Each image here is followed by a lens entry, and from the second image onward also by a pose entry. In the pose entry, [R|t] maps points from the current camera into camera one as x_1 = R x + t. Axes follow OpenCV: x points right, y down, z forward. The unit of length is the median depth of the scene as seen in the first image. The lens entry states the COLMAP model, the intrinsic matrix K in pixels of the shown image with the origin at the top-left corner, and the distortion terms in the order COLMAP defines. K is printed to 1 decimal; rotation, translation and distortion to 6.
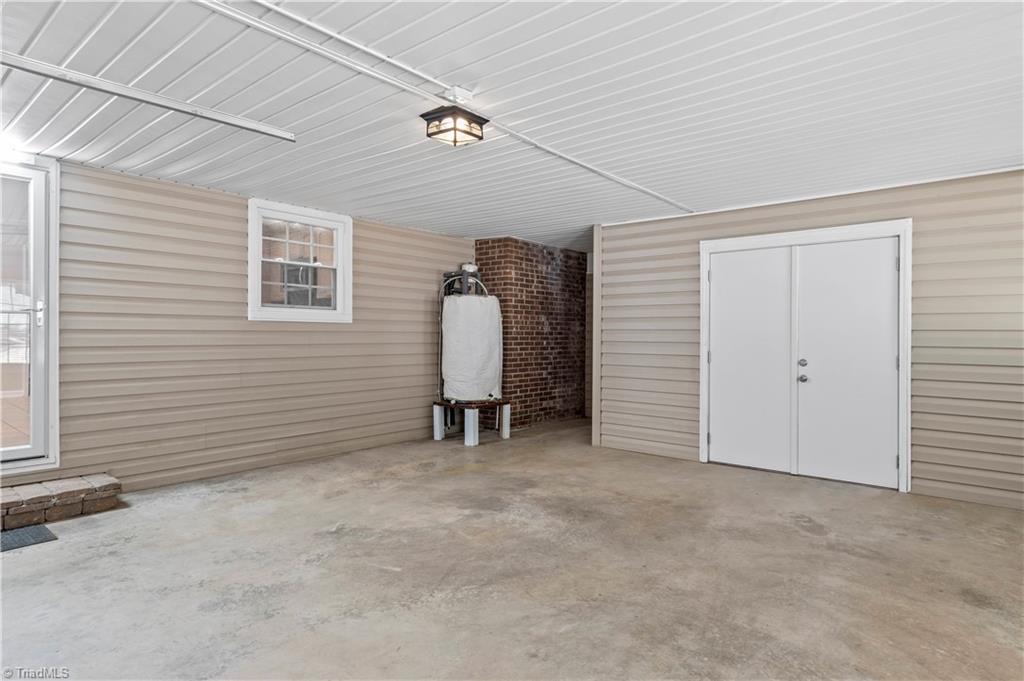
lens RADIAL K [[562.1, 0, 532.1], [0, 562.1, 331.5], [0, 0, 1]] dist [0.002465, 0.000918]
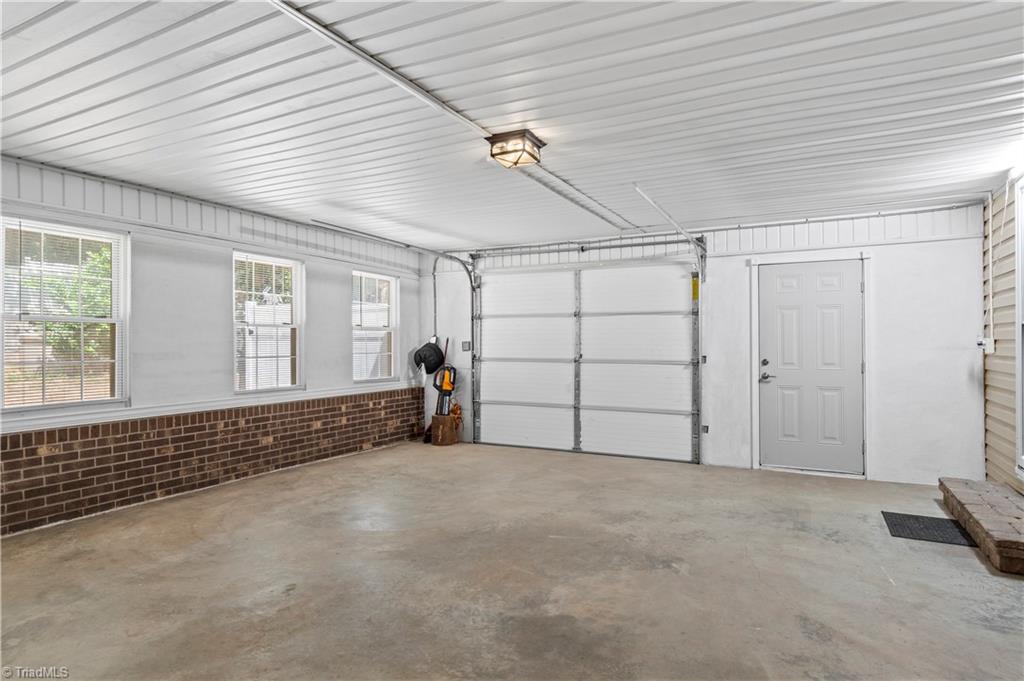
lens RADIAL K [[562.1, 0, 532.1], [0, 562.1, 331.5], [0, 0, 1]] dist [0.002465, 0.000918]
pose [[-0.975931, -0.007590, -0.217949, 0.061829], [-0.001611, 0.999618, -0.027596, 0.010316], [0.218075, -0.026580, -0.975570, 1.877748]]
